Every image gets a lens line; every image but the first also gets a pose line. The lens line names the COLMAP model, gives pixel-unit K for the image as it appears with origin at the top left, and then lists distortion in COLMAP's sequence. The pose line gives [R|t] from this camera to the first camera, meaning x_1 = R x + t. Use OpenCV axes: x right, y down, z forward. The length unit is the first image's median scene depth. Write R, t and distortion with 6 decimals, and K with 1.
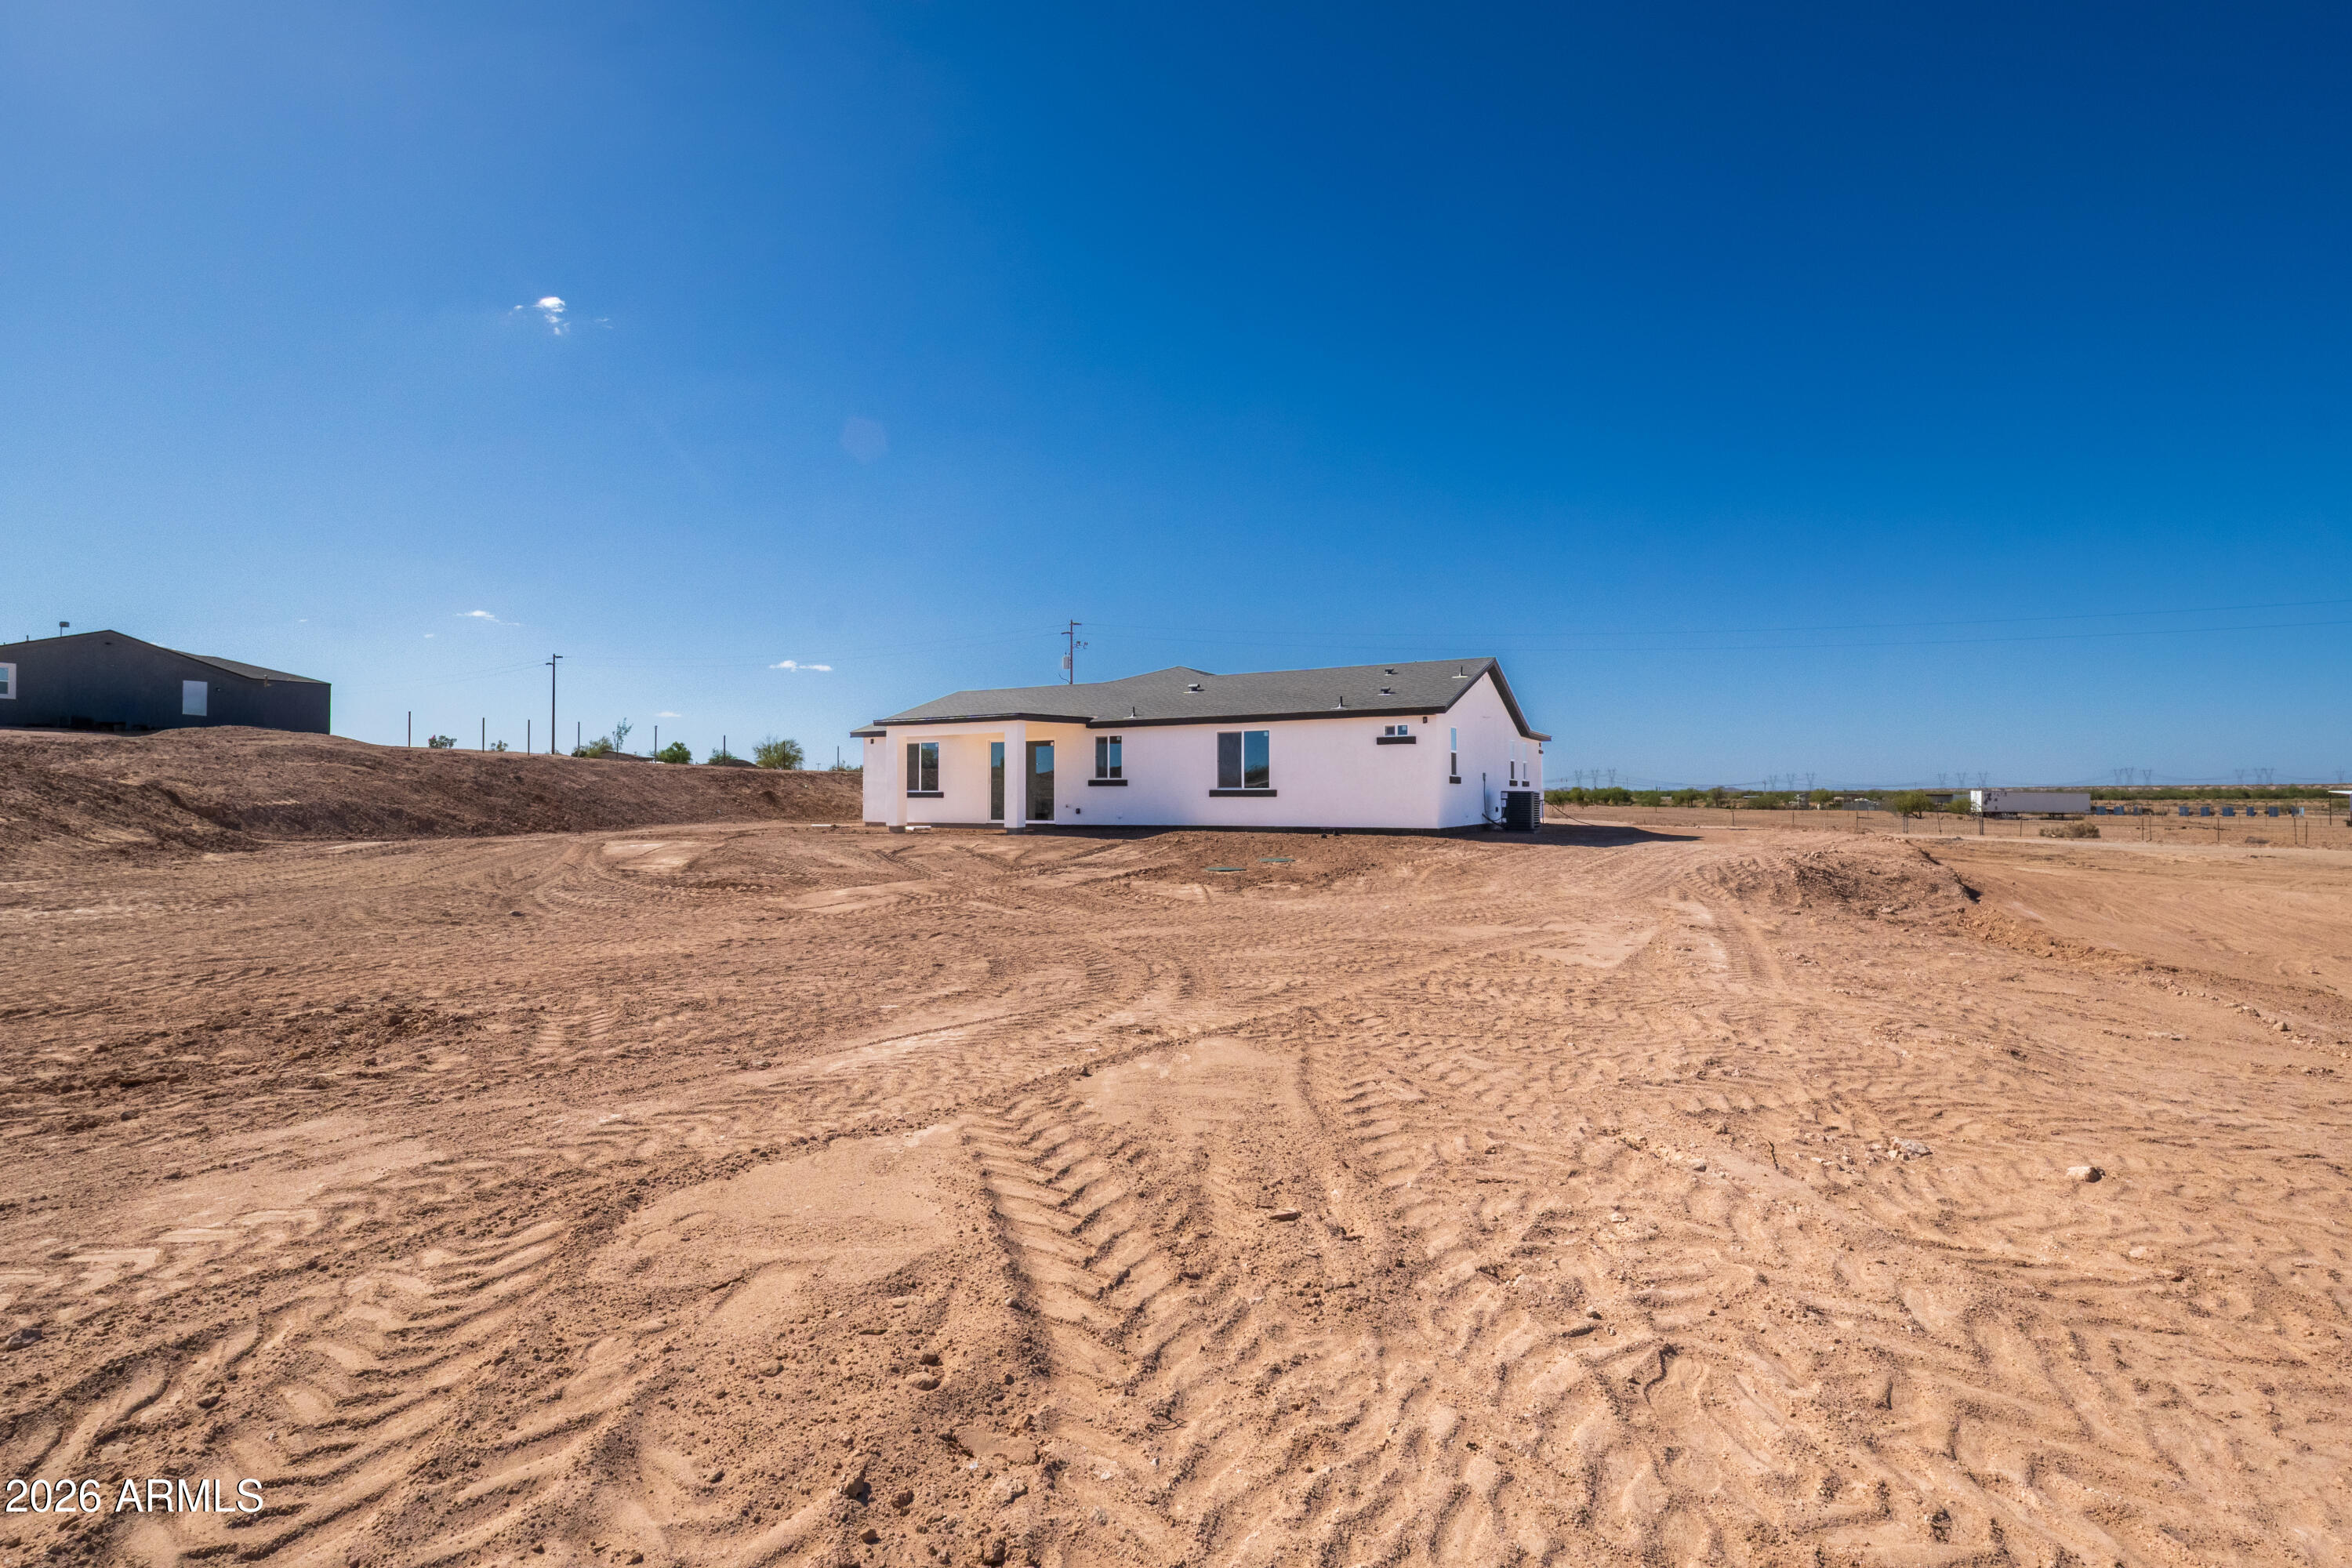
lens RADIAL K [[1082.6, 0, 1176.0], [0, 1082.6, 784.0], [0, 0, 1]] dist [-0.000359, 0.000041]
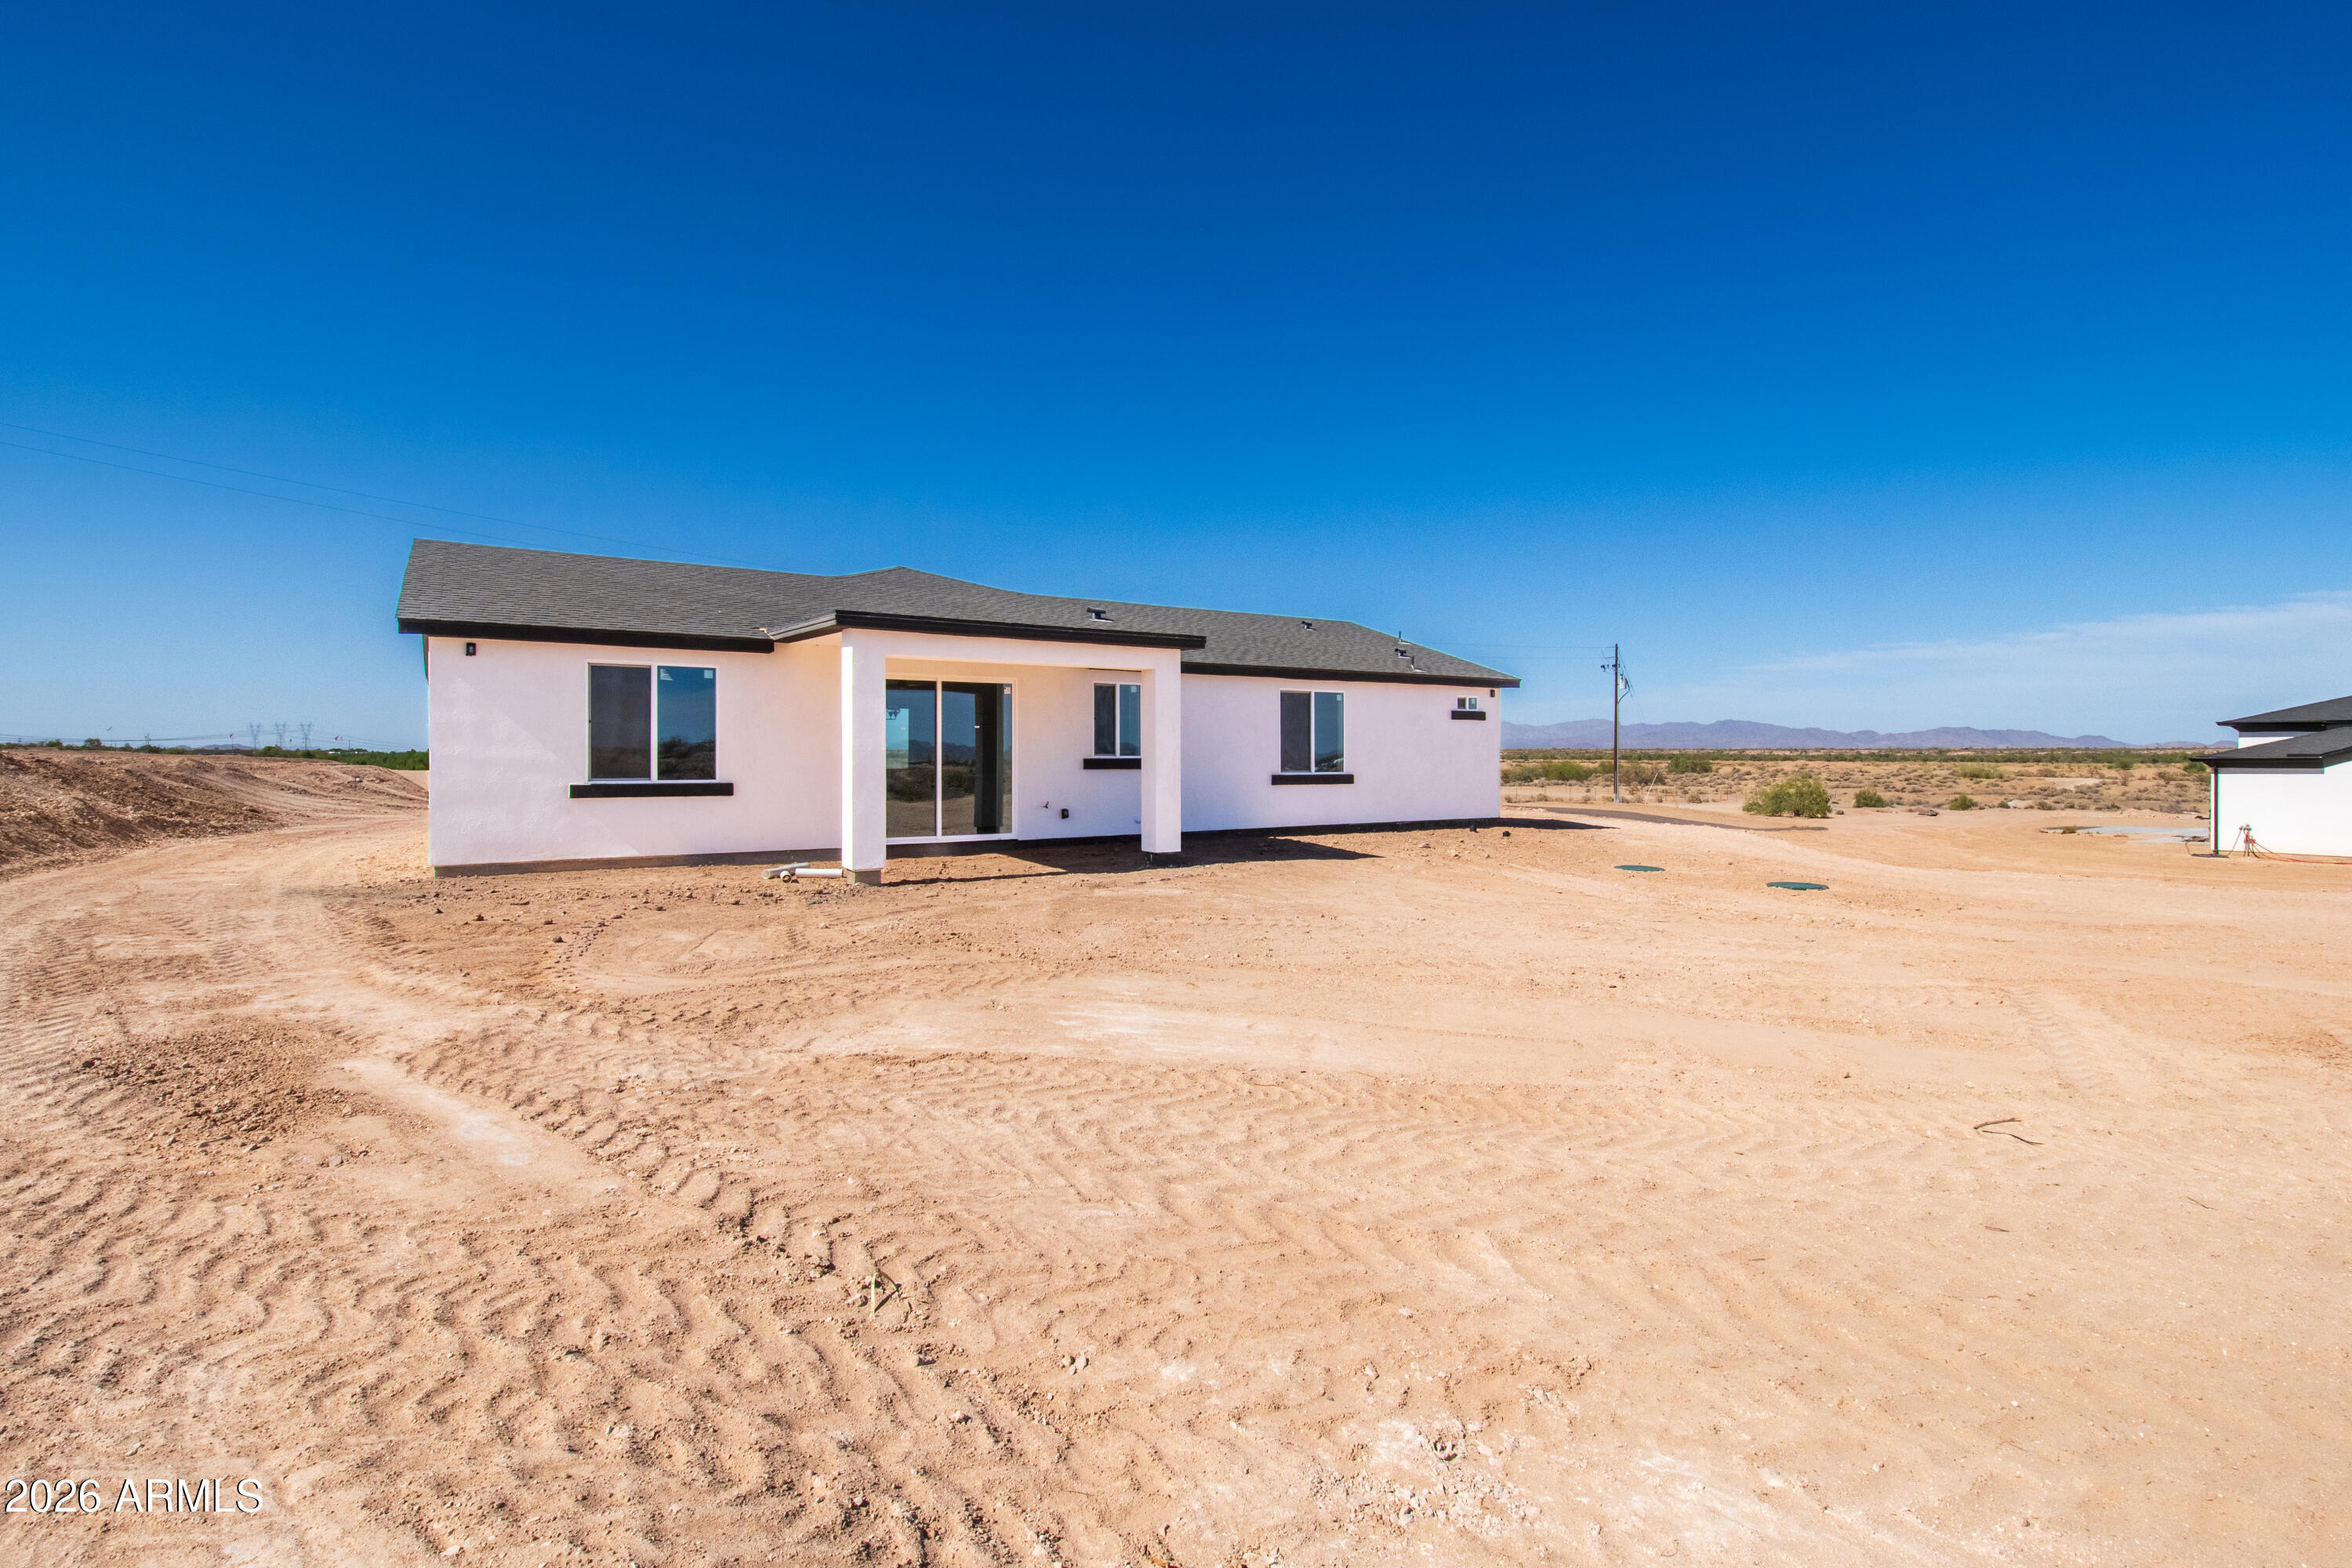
lens RADIAL K [[1082.6, 0, 1176.0], [0, 1082.6, 784.0], [0, 0, 1]] dist [-0.000359, 0.000041]
pose [[0.480962, -0.020264, 0.876507, -0.595943], [-0.011724, 0.999495, 0.029541, -0.008239], [-0.876663, -0.024485, 0.480481, 0.728539]]
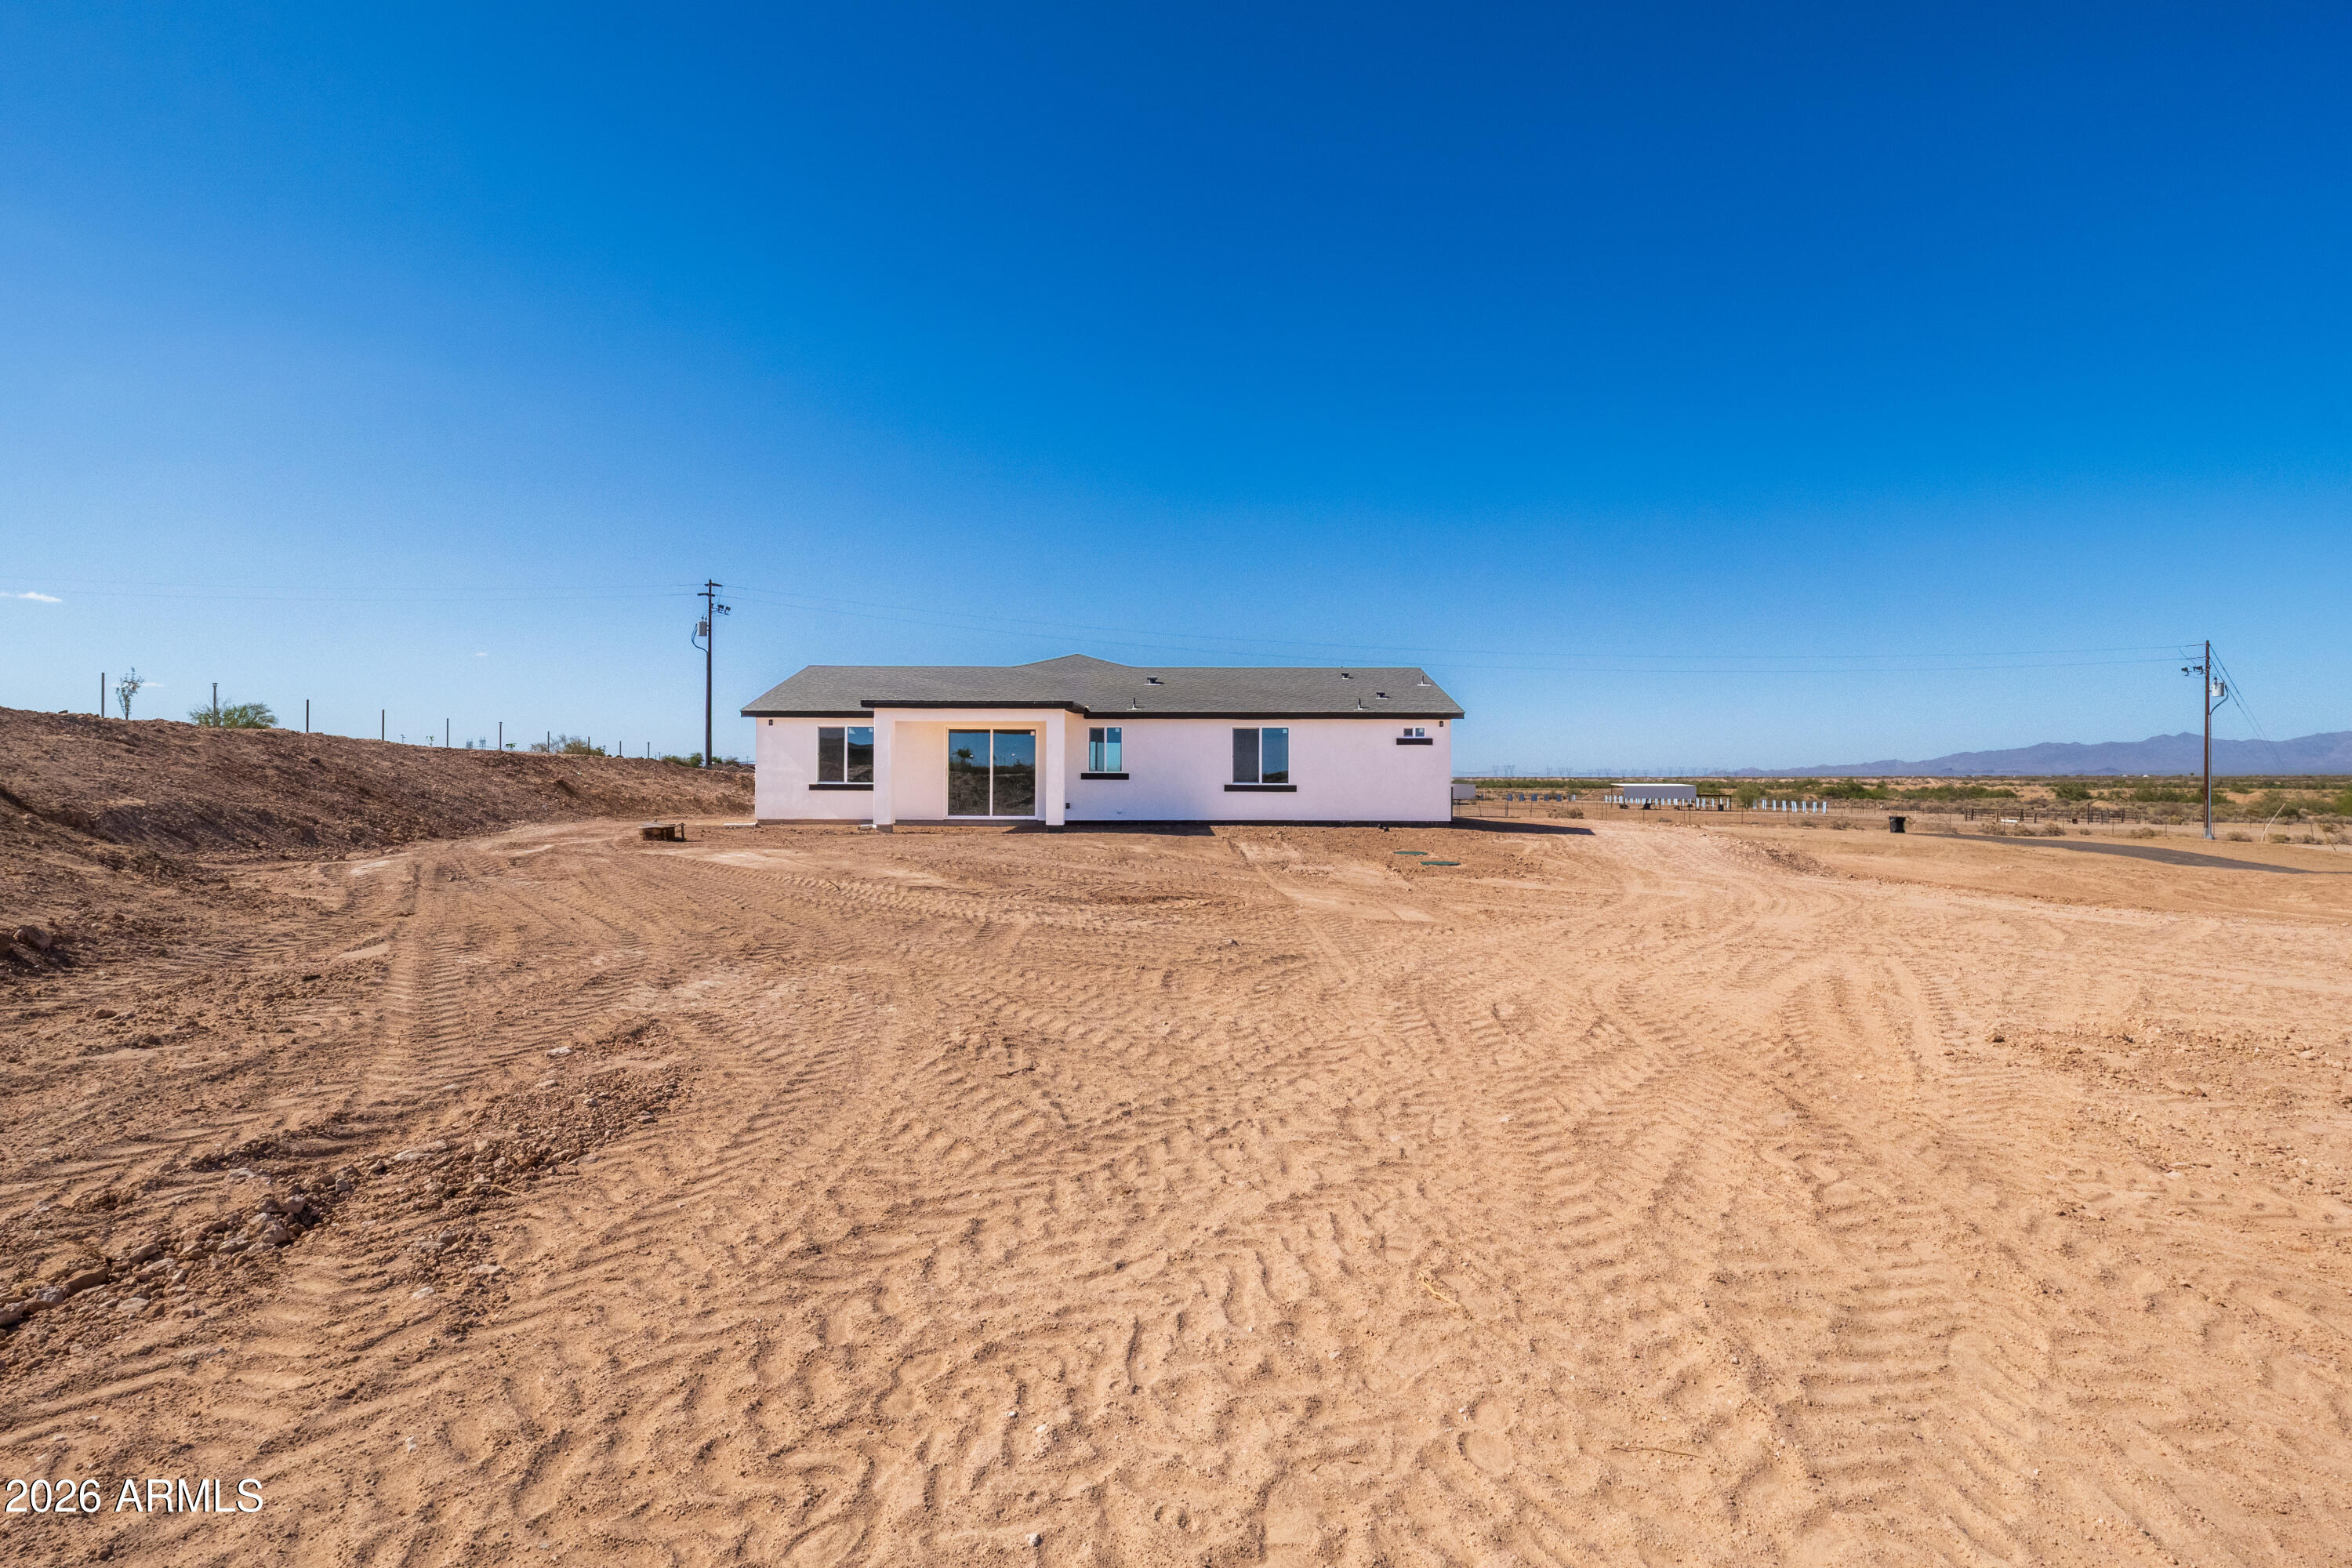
lens RADIAL K [[1082.6, 0, 1176.0], [0, 1082.6, 784.0], [0, 0, 1]] dist [-0.000359, 0.000041]
pose [[0.875008, 0.004808, 0.484084, -0.497748], [-0.011598, 0.999872, 0.011034, -0.005885], [-0.483969, -0.015269, 0.874952, 0.141008]]
